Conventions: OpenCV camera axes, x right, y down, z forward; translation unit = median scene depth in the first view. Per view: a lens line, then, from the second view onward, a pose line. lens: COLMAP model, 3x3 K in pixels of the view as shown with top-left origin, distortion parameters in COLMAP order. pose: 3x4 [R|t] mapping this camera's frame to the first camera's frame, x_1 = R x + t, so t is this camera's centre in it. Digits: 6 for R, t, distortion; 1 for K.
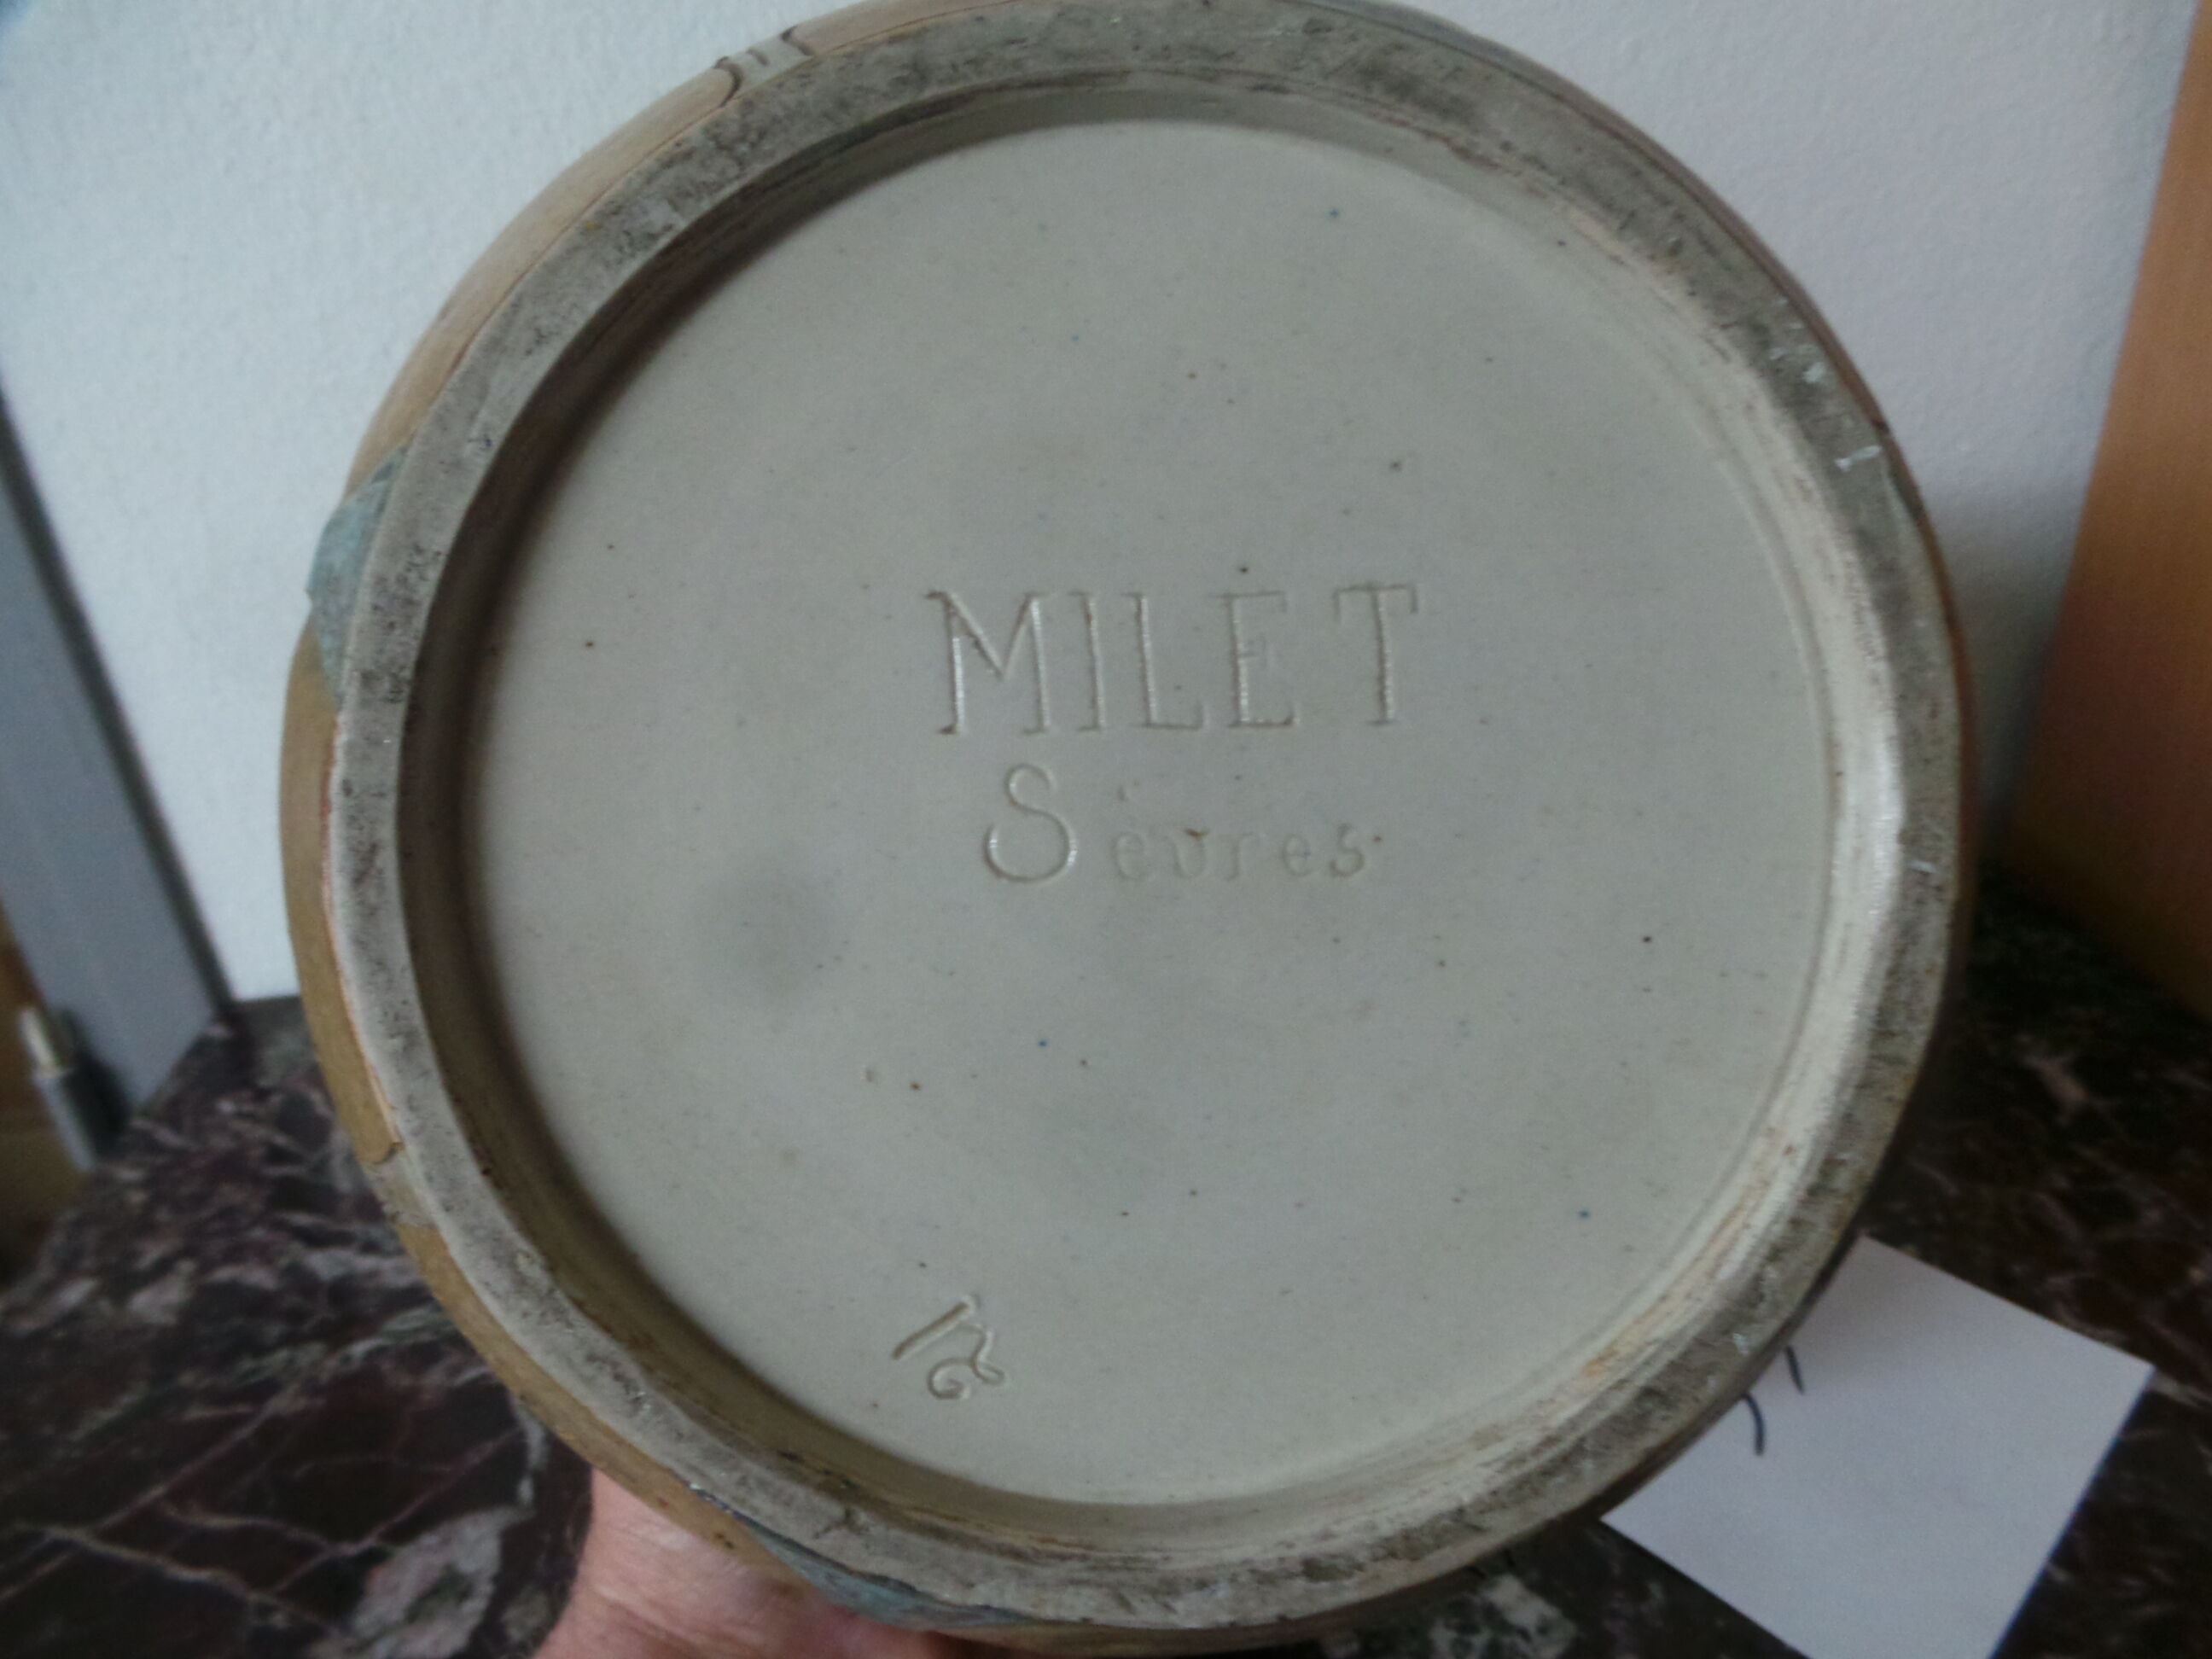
lens RADIAL K [[1556.9, 0, 1096.9], [0, 1556.9, 828.0], [0, 0, 1]] dist [-0.025431, 0.000903]
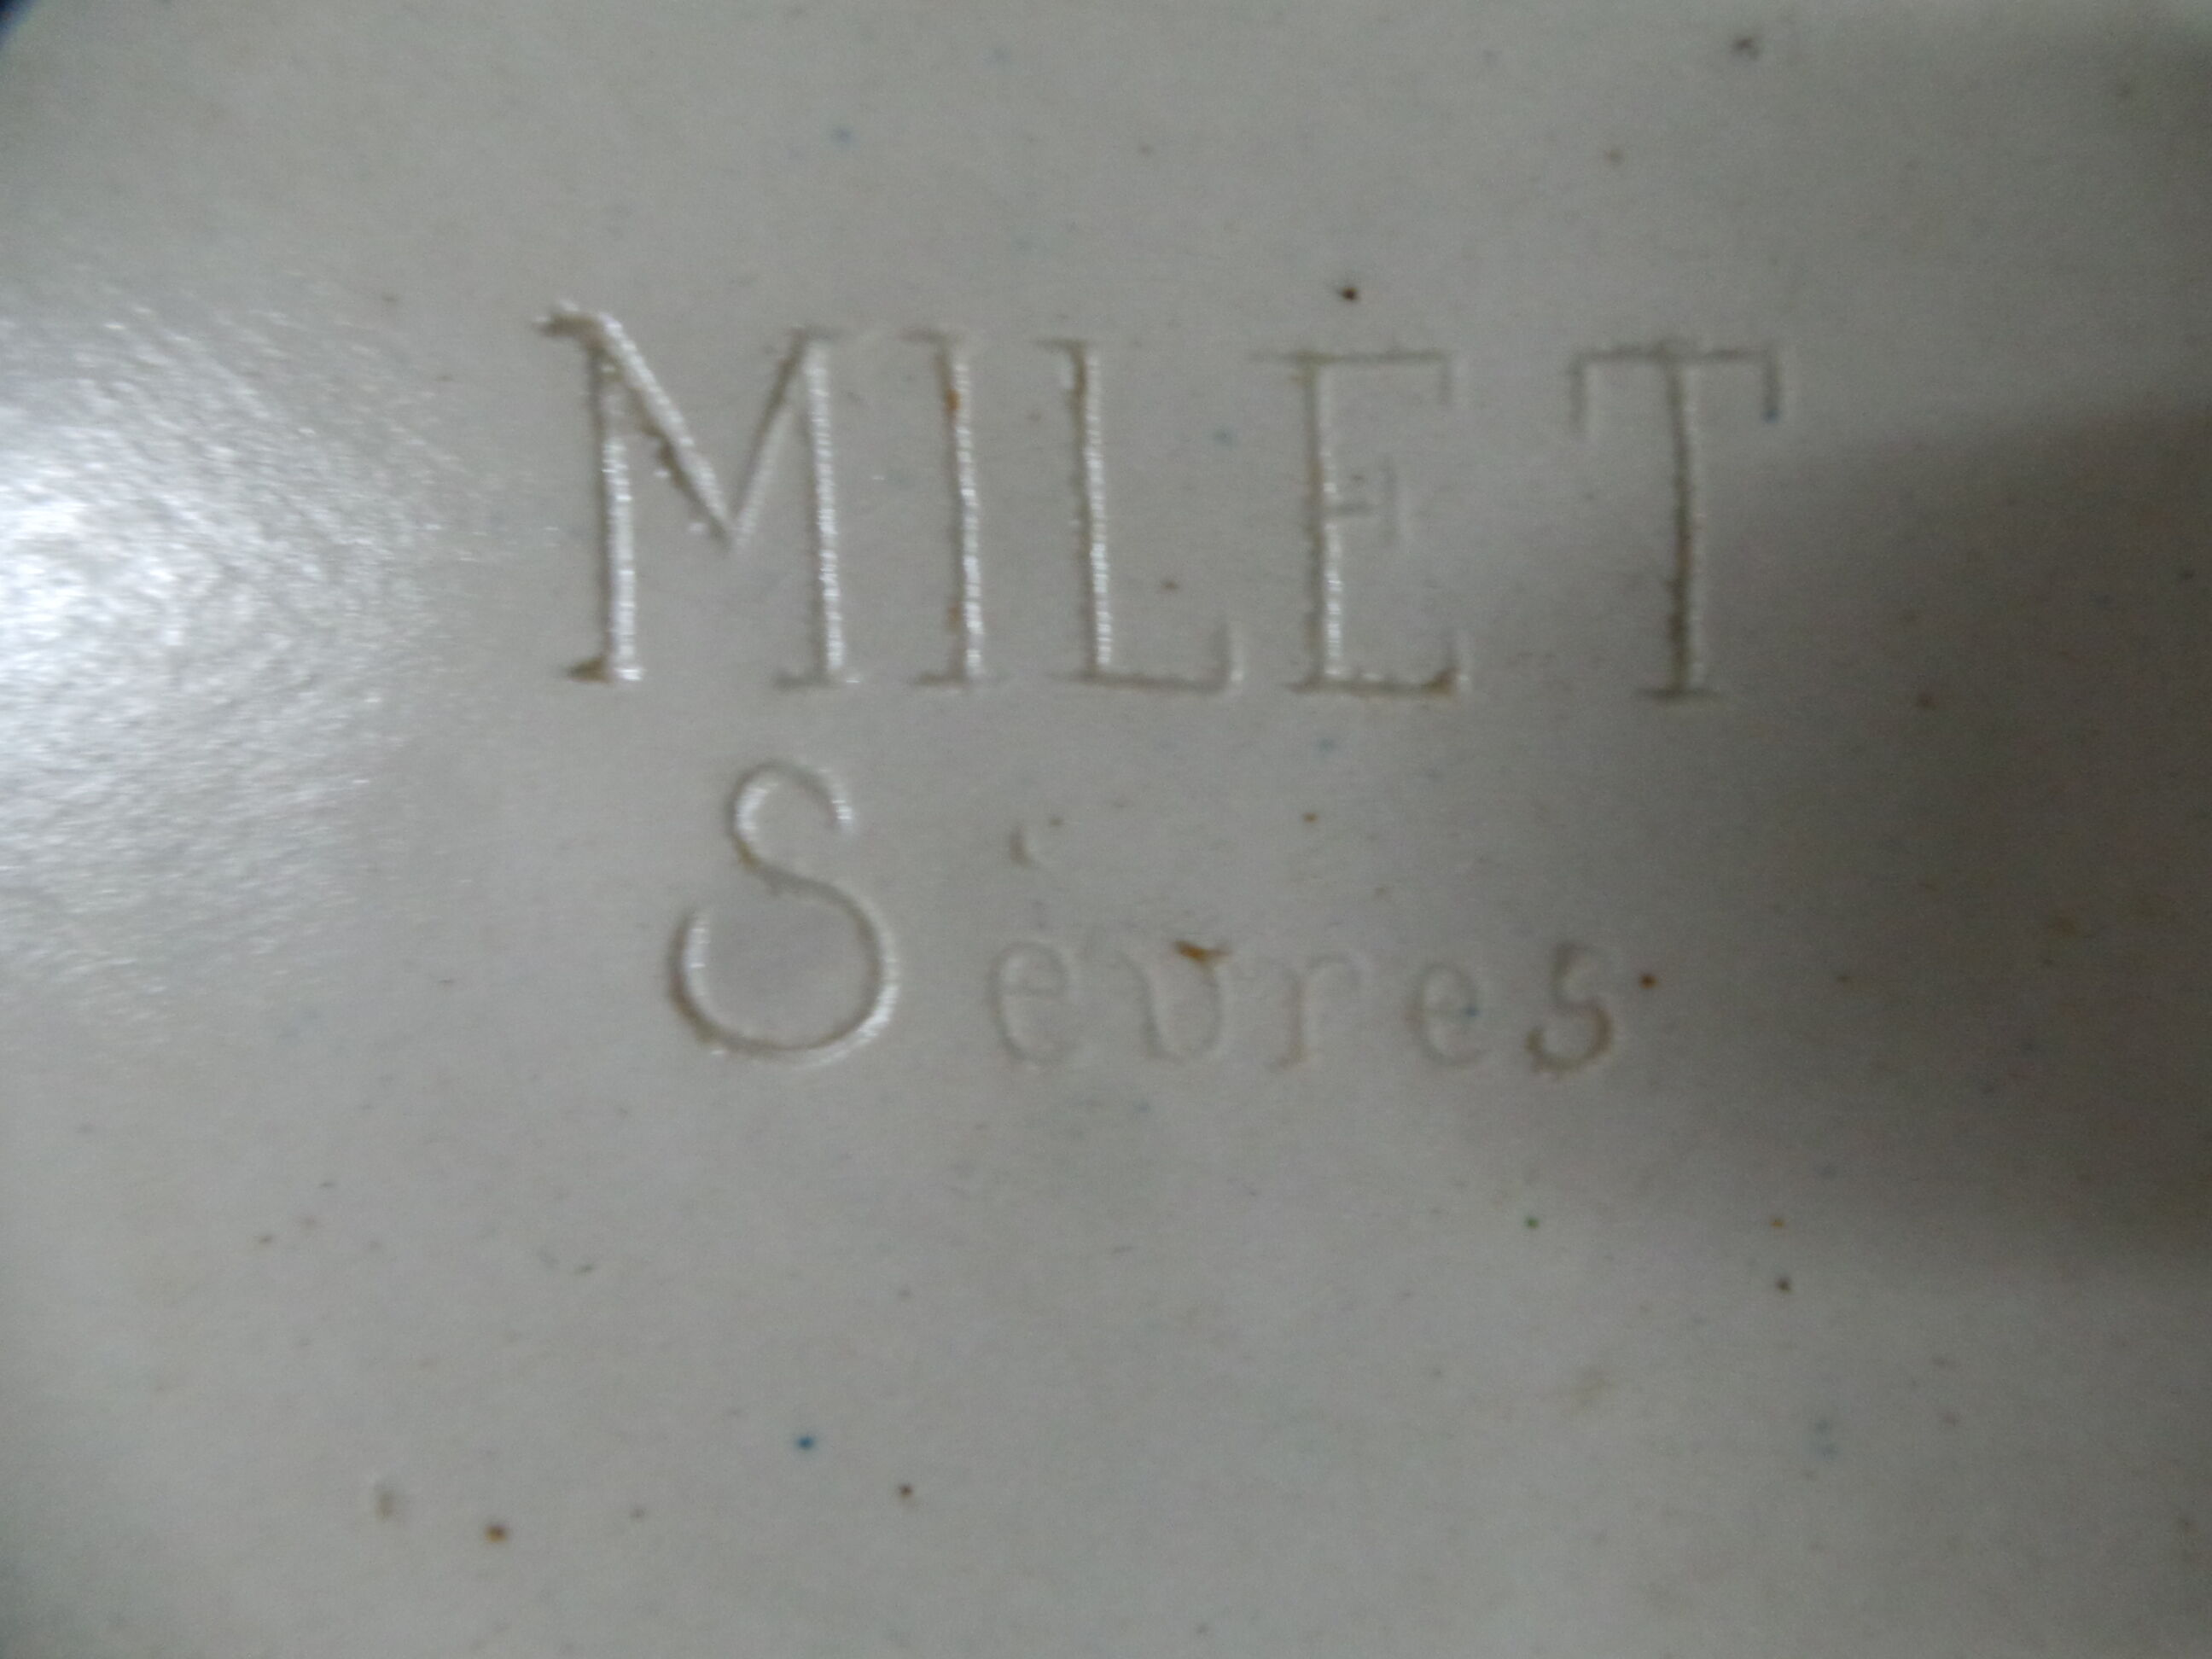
lens RADIAL K [[1556.9, 0, 1100.3], [0, 1556.9, 834.6], [0, 0, 1]] dist [-0.025431, 0.000903]
pose [[0.999188, 0.039844, -0.005968, 0.039264], [-0.039578, 0.998433, 0.039550, -0.041645], [0.007534, -0.039282, 0.999200, 0.600499]]
